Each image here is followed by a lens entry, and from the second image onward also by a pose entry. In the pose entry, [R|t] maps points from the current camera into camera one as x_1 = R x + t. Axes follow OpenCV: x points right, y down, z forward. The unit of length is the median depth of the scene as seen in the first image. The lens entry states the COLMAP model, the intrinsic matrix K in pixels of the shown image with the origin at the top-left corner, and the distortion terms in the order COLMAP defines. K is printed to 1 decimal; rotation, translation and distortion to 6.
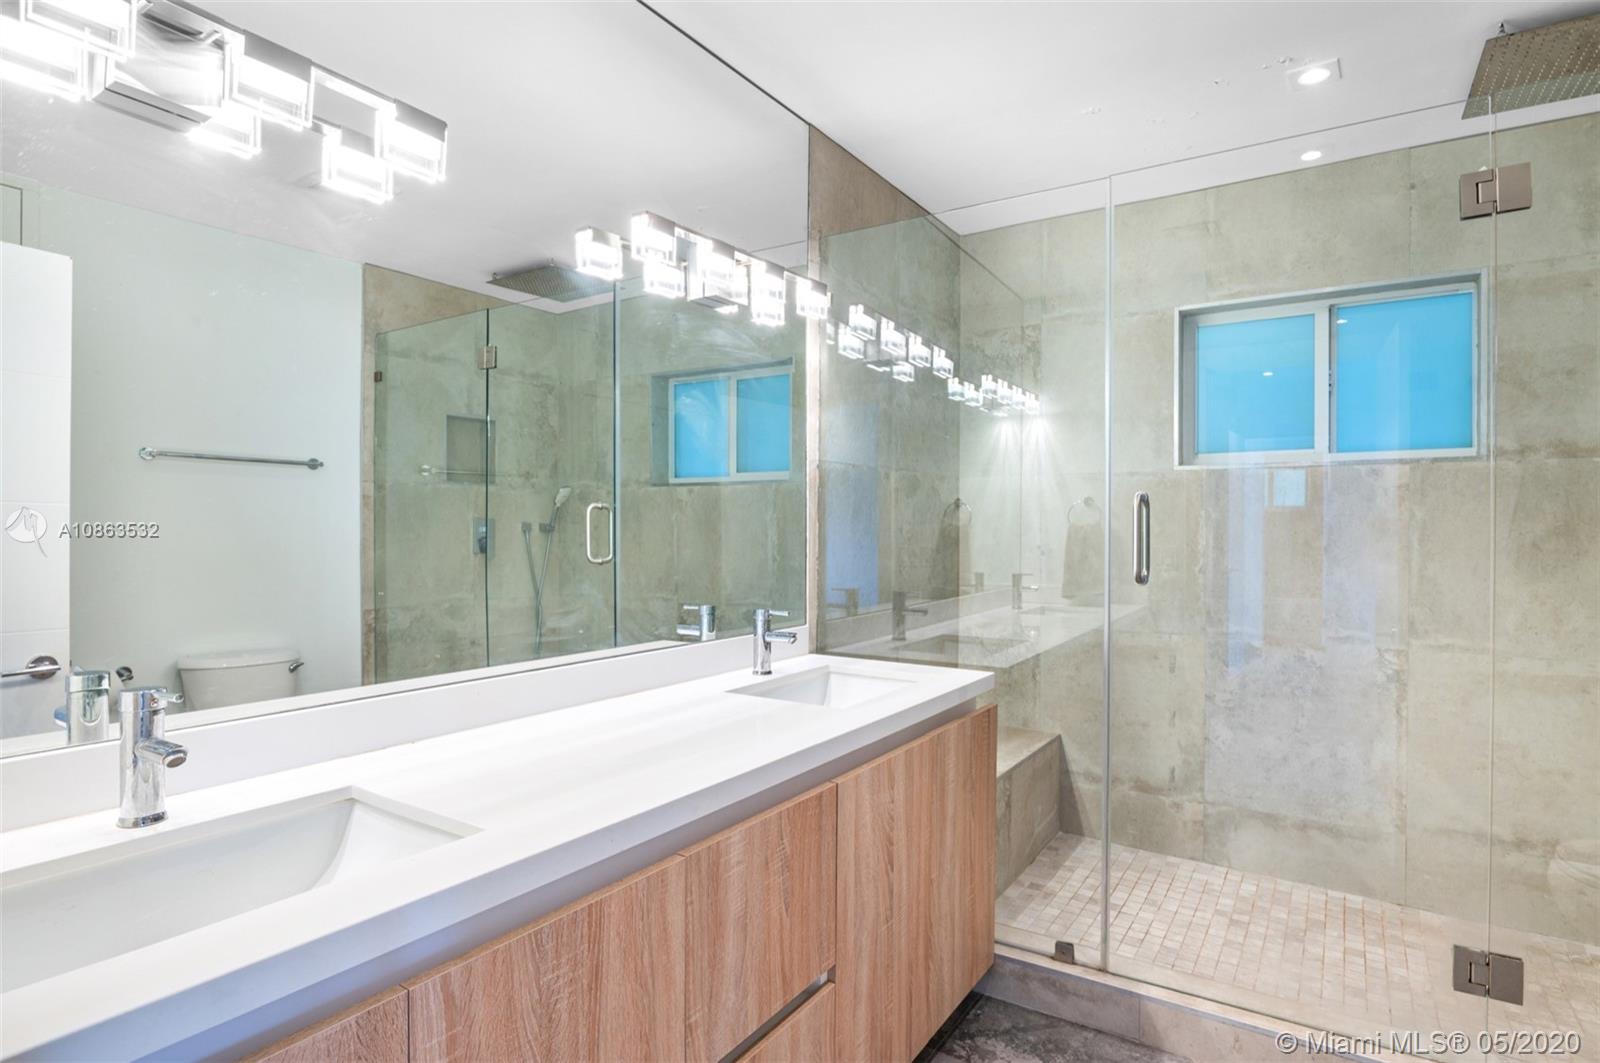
lens RADIAL K [[866.5, 0, 798.6], [0, 866.5, 515.3], [0, 0, 1]] dist [-0.000112, -0.000690]
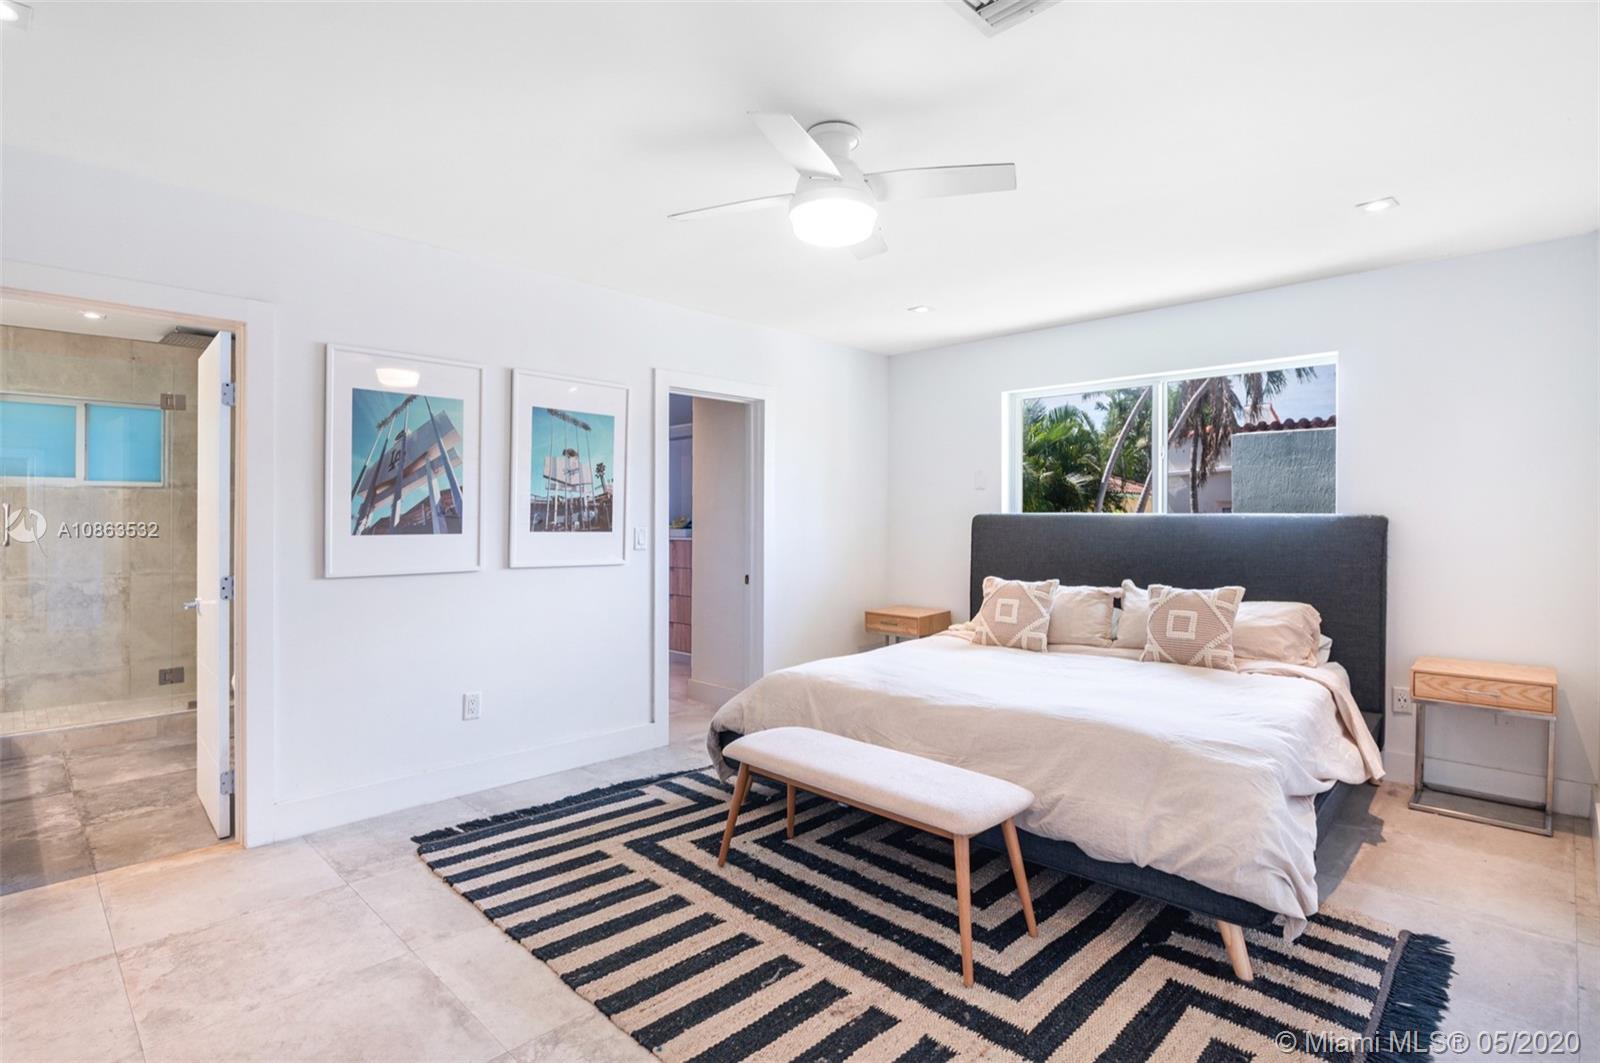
lens RADIAL K [[766.7, 0, 798.0], [0, 766.7, 521.7], [0, 0, 1]] dist [-0.012151, 0.000861]
pose [[0.191282, 0.002108, 0.981533, -0.754564], [0.001489, 0.999996, -0.002438, 0.026458], [-0.981534, 0.001928, 0.191278, -0.893571]]
